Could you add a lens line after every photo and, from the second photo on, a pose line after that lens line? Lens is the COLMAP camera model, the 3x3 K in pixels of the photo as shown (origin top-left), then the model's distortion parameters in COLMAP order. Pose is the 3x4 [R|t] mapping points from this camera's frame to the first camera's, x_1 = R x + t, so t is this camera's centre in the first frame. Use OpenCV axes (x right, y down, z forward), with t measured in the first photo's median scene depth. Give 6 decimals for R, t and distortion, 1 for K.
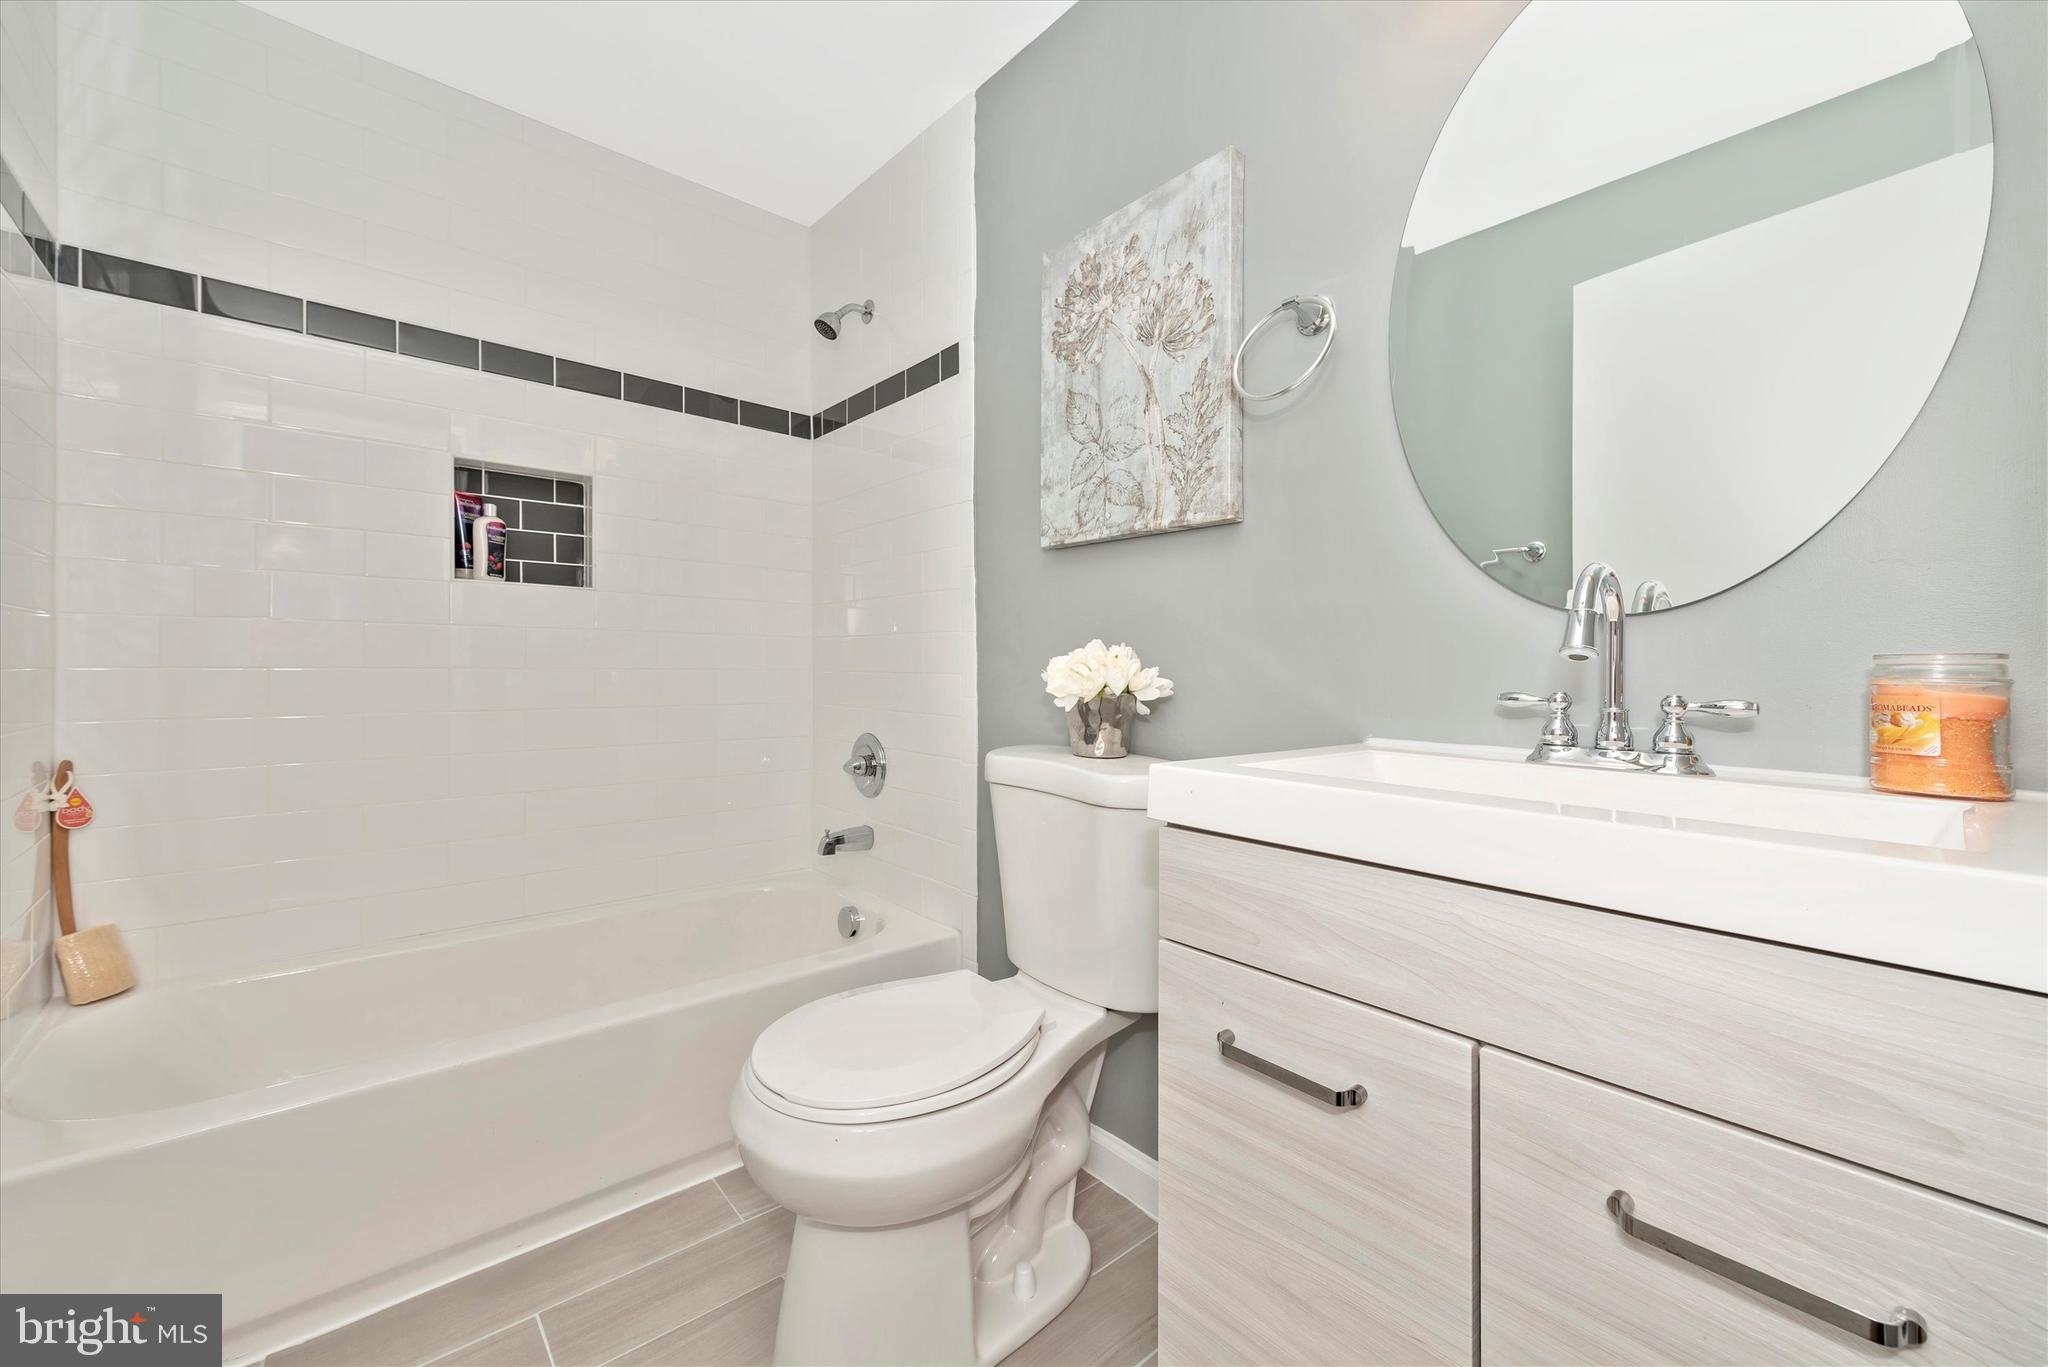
lens RADIAL K [[794.1, 0, 1022.2], [0, 794.1, 676.0], [0, 0, 1]] dist [-0.000281, -0.000533]
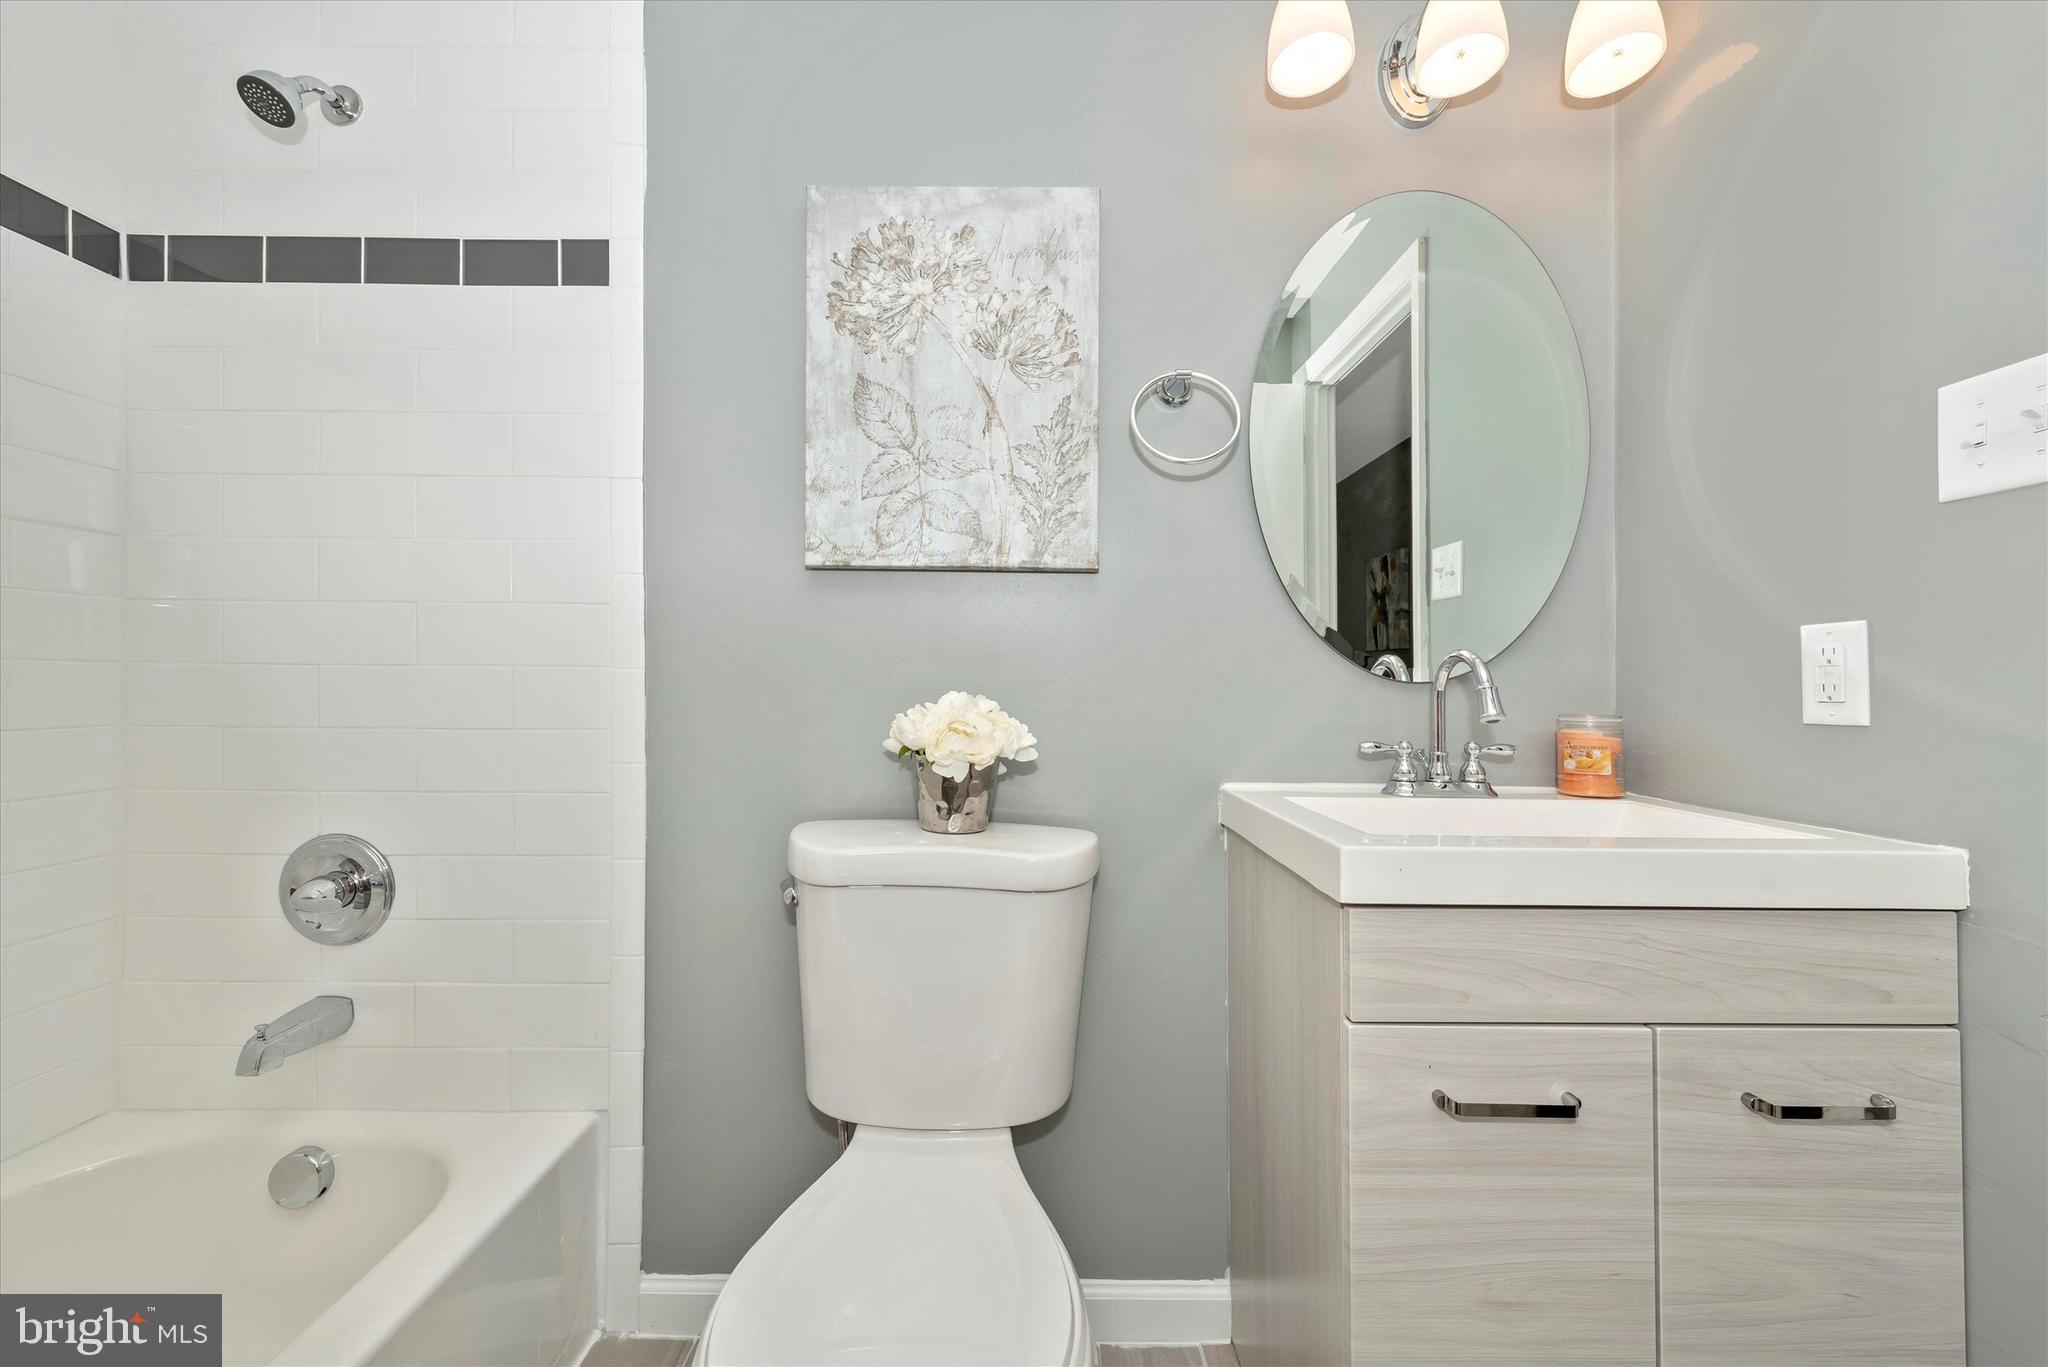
lens RADIAL K [[787.2, 0, 1044.1], [0, 787.2, 684.5], [0, 0, 1]] dist [0.001638, 0.000180]
pose [[0.658145, -0.005535, 0.752871, -0.425807], [0.007971, 0.999968, 0.000383, -0.047411], [-0.752849, 0.005749, 0.658168, 0.344850]]
